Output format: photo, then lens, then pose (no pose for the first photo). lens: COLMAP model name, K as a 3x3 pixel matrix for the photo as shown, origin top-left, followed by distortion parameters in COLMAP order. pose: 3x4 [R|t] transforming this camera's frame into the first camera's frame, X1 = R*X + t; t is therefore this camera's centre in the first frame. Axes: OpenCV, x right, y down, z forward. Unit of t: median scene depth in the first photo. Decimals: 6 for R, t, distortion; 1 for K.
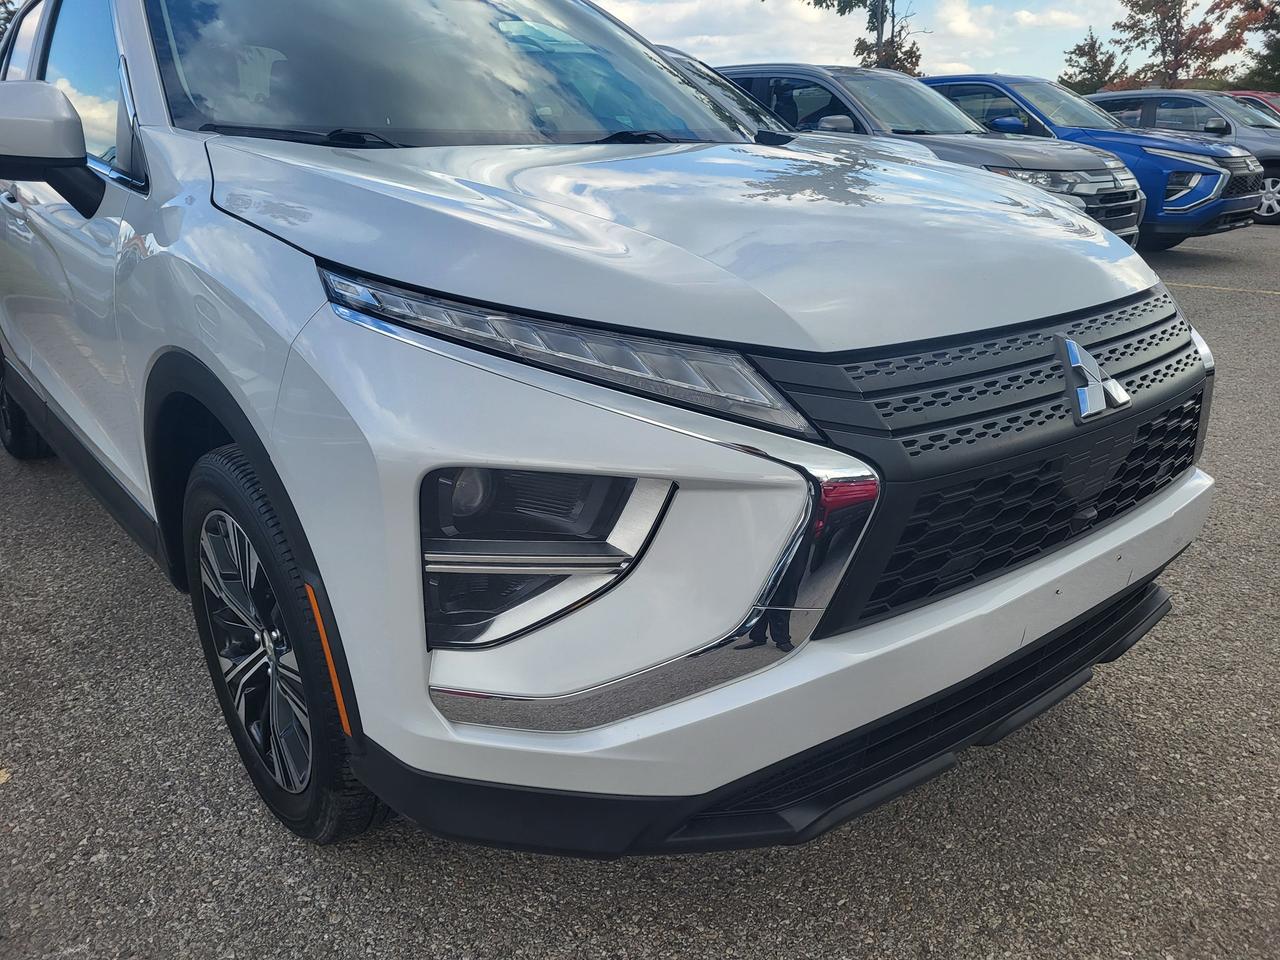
lens RADIAL K [[986.5, 0, 650.0], [0, 986.5, 490.0], [0, 0, 1]] dist [0.039358, -0.038462]
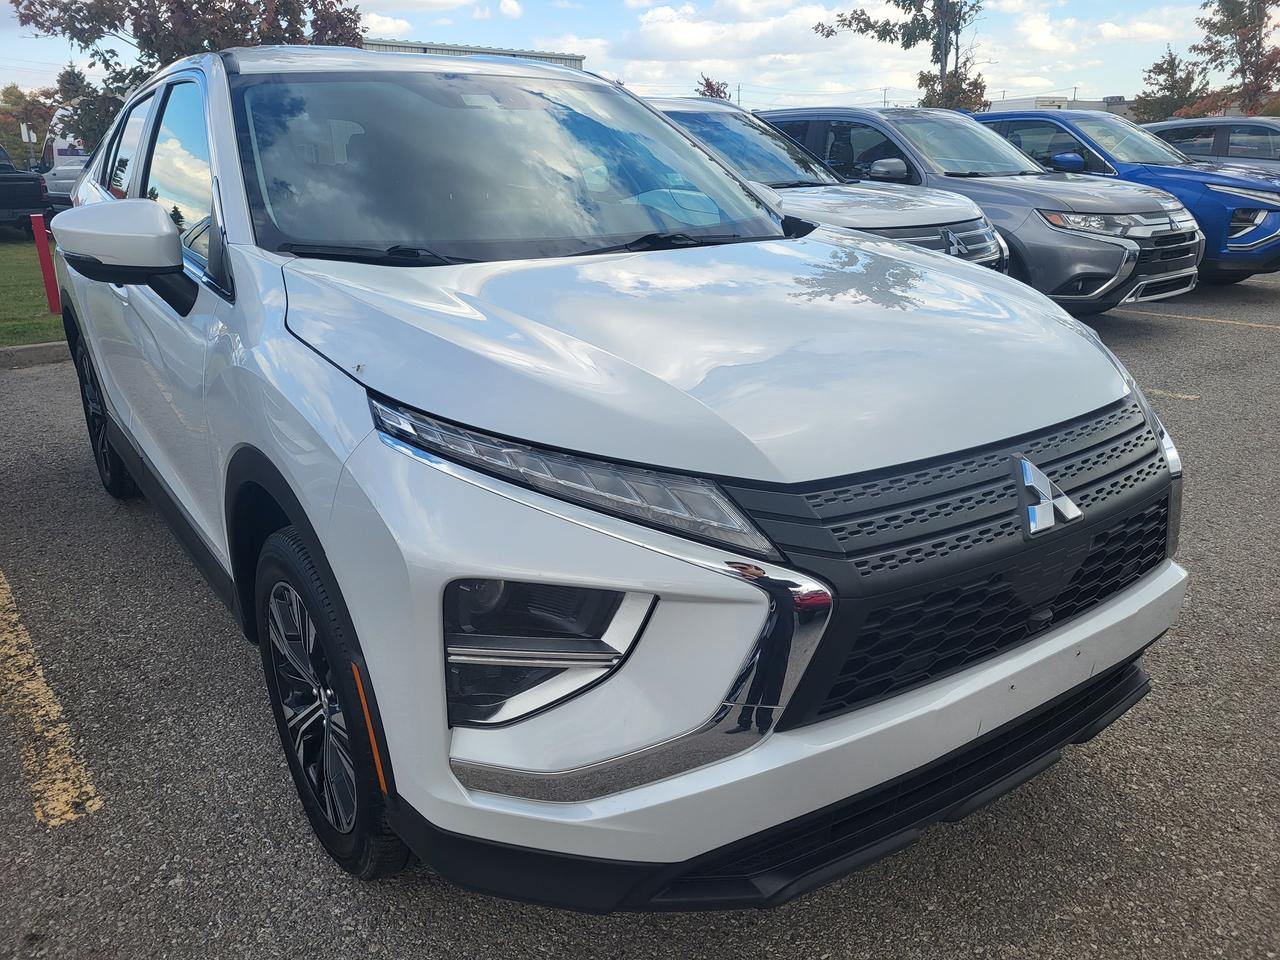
lens RADIAL K [[986.5, 0, 641.2], [0, 986.5, 478.5], [0, 0, 1]] dist [0.039358, -0.038462]
pose [[0.996935, 0.015126, -0.076753, 0.065338], [-0.017031, 0.999562, -0.024221, -0.080346], [0.076352, 0.025454, 0.996756, -0.119745]]
